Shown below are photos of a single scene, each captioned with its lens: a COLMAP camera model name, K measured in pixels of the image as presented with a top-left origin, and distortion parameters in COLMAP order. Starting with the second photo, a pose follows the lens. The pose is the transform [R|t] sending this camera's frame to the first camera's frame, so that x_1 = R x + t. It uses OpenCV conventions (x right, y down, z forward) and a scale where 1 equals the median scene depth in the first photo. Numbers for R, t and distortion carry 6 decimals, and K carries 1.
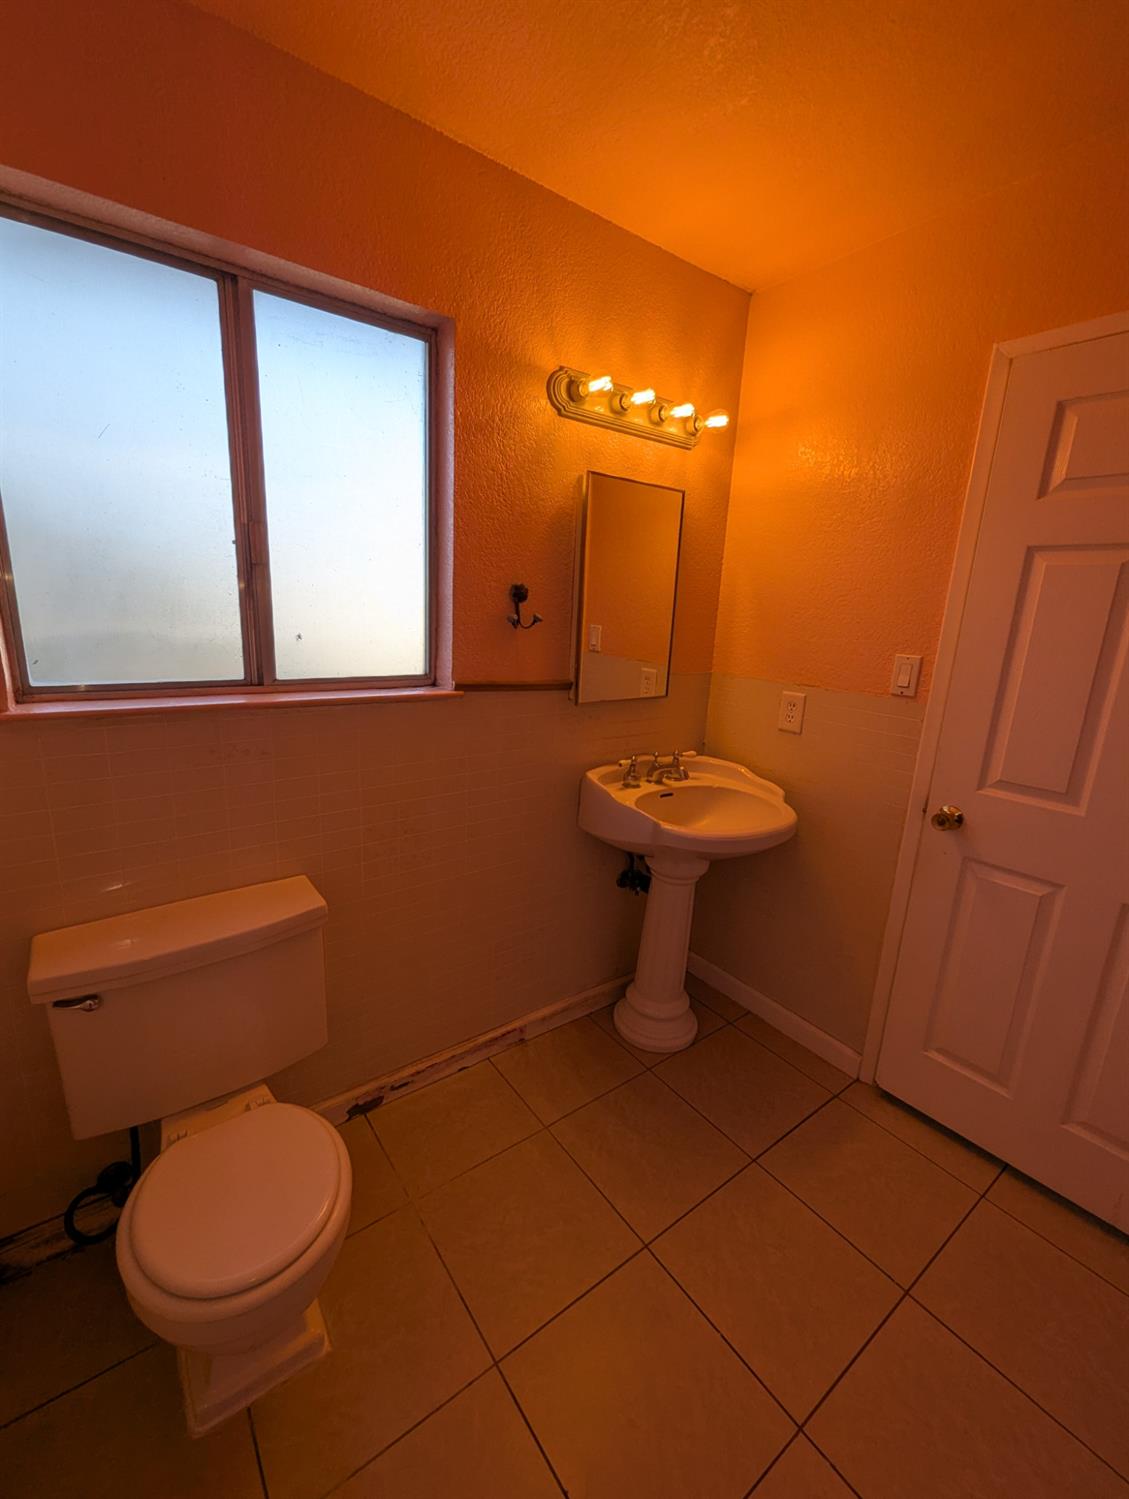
lens RADIAL K [[616.8, 0, 564.5], [0, 616.8, 749.5], [0, 0, 1]] dist [0.000098, -0.000261]
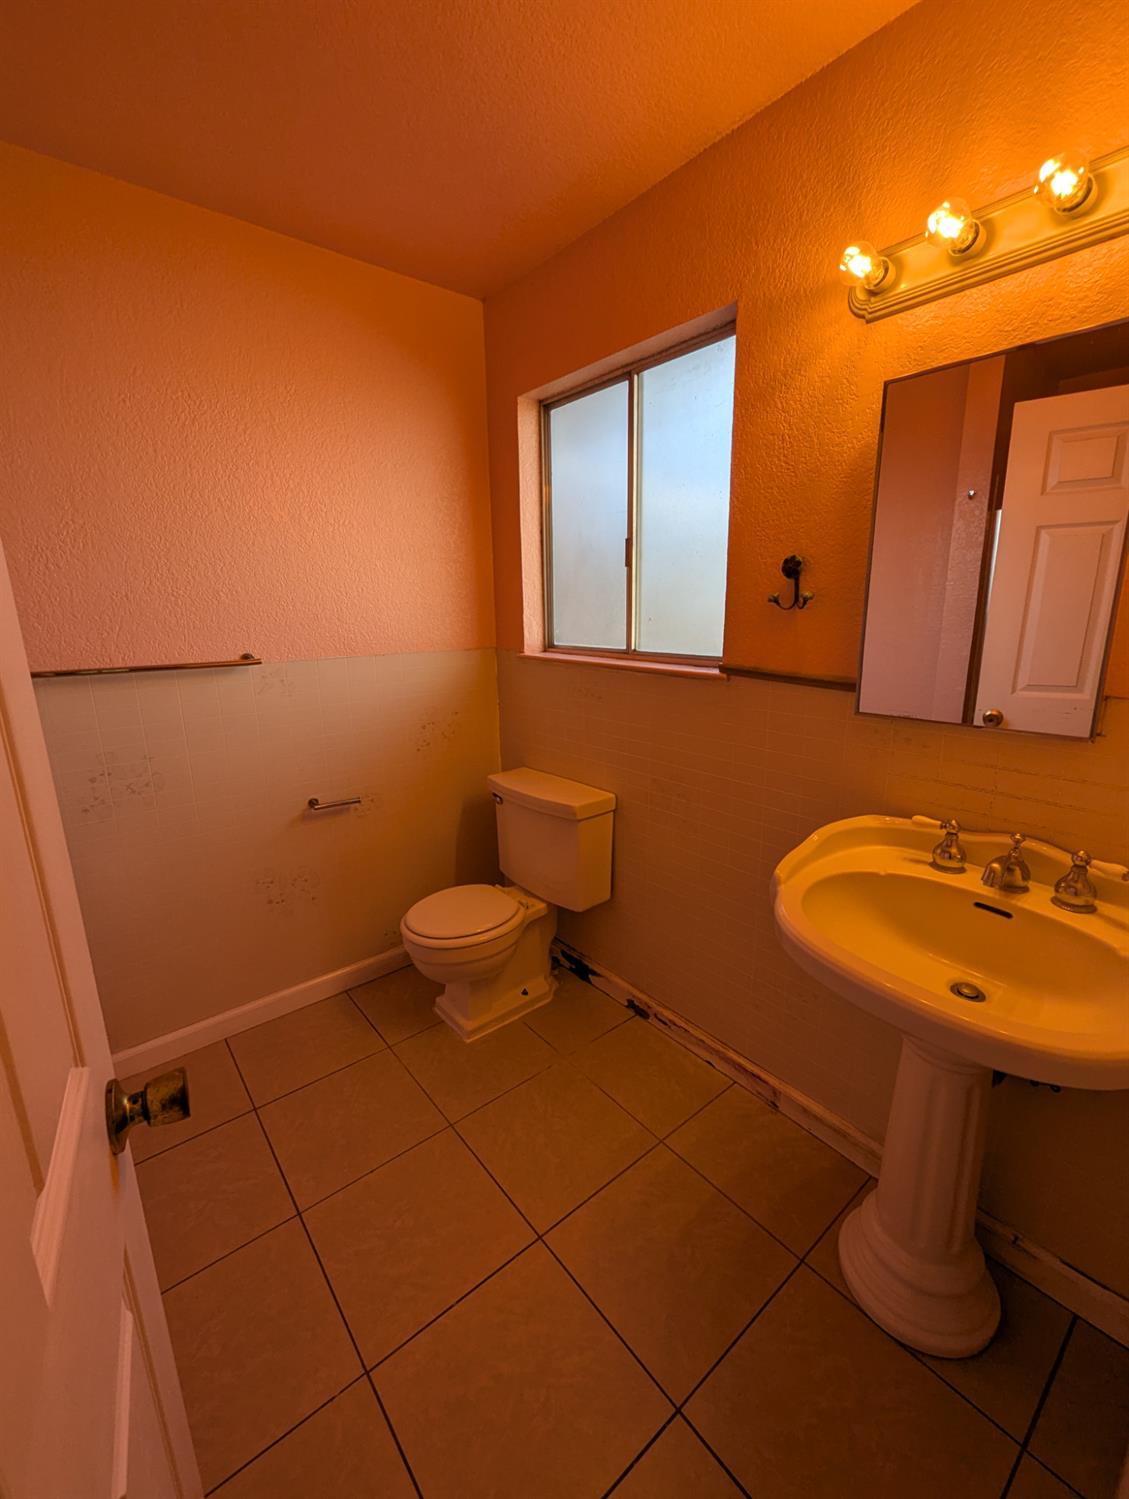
lens RADIAL K [[630.5, 0, 564.5], [0, 630.5, 749.5], [0, 0, 1]] dist [0.001366, -0.000241]
pose [[0.045707, 0.183763, -0.981907, 0.795854], [-0.214323, 0.961850, 0.170032, -0.090629], [0.975693, 0.202674, 0.083348, 0.658233]]
